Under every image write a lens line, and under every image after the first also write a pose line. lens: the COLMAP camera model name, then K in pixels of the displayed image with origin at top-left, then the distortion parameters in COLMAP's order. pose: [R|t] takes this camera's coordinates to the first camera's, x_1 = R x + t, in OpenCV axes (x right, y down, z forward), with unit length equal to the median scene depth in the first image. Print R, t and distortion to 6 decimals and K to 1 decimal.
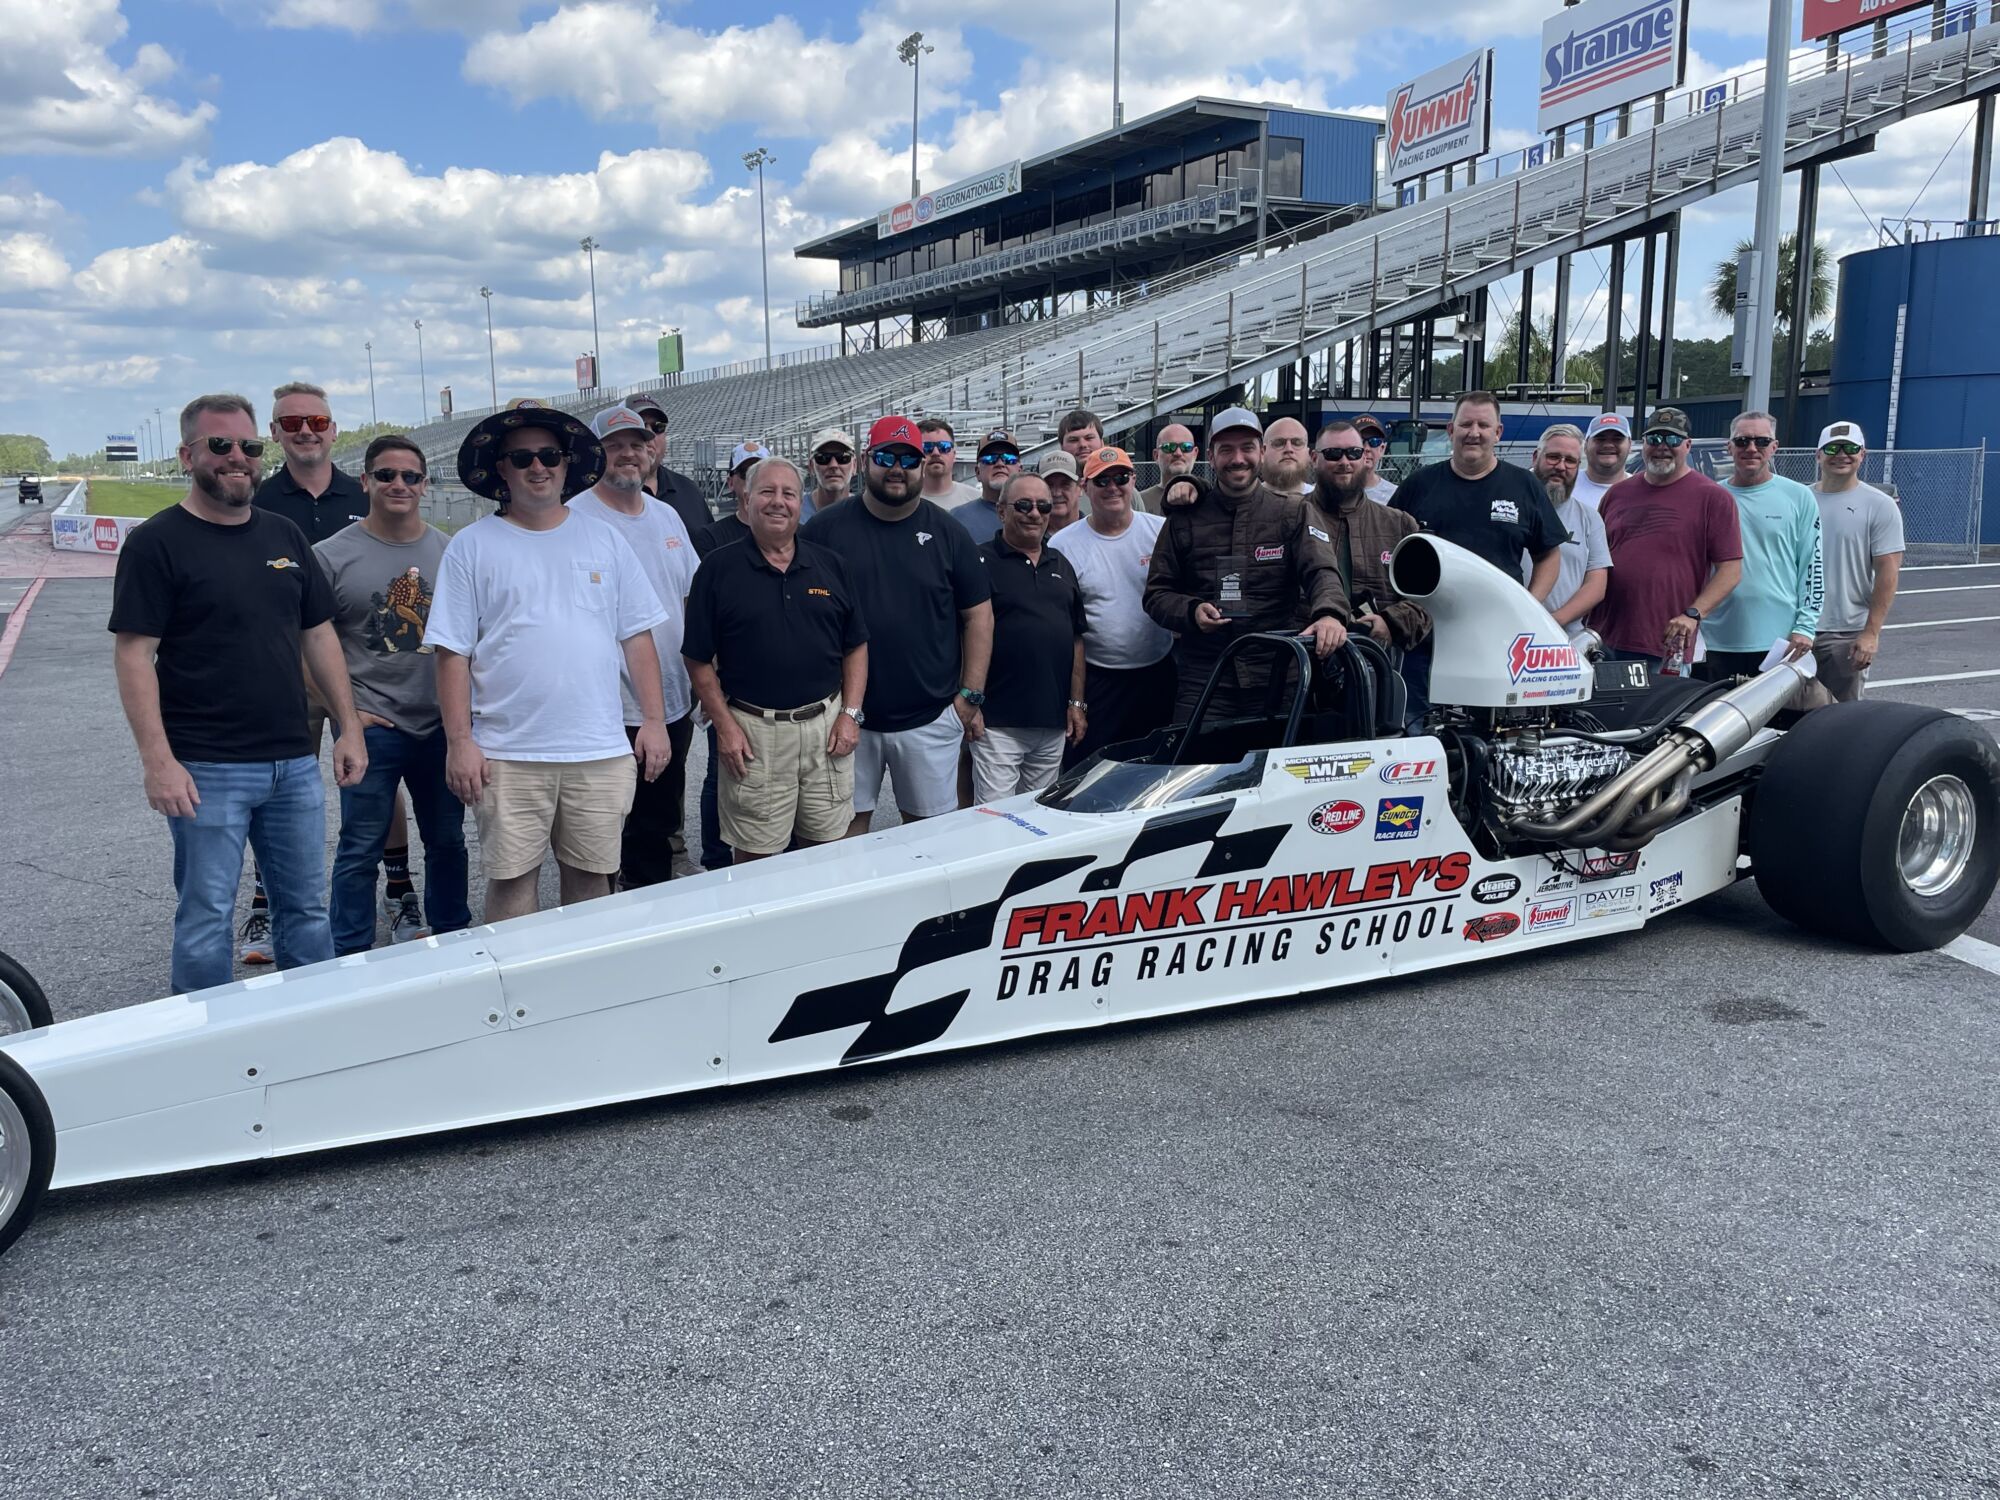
lens RADIAL K [[1603.0, 0, 992.4], [0, 1603.0, 770.9], [0, 0, 1]] dist [0.043712, -0.060004]
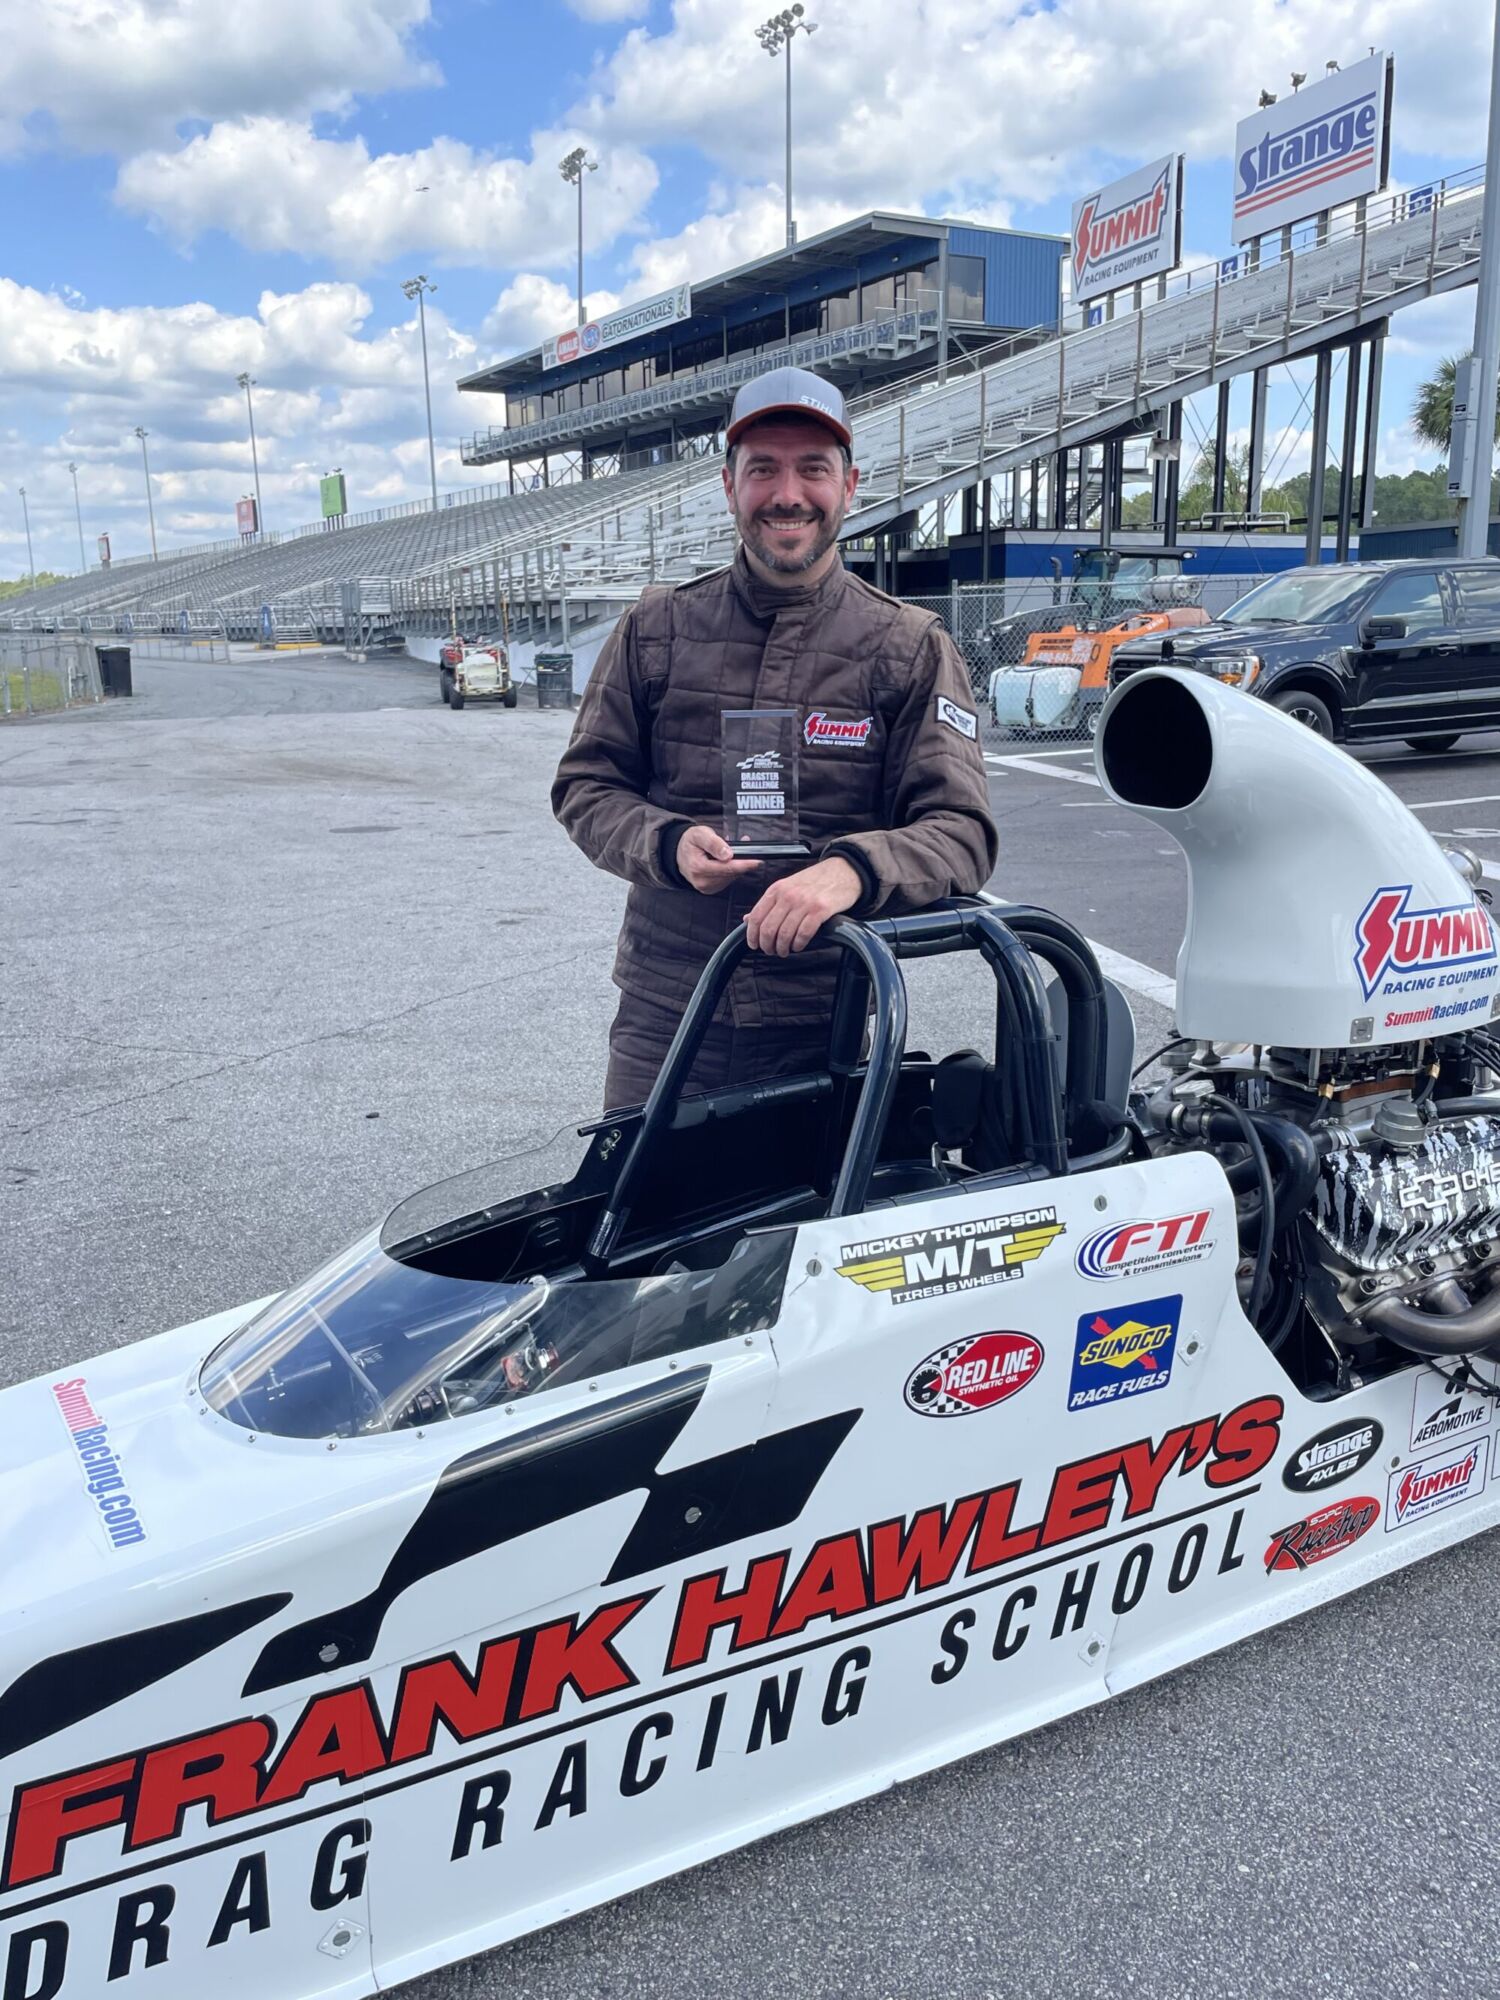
lens RADIAL K [[1603.0, 0, 749.3], [0, 1603.0, 992.0], [0, 0, 1]] dist [0.043712, -0.060004]
pose [[0.999069, -0.018568, 0.038932, 0.129773], [0.016811, 0.998846, 0.044979, -0.078168], [-0.039722, -0.044283, 0.998229, 0.544400]]
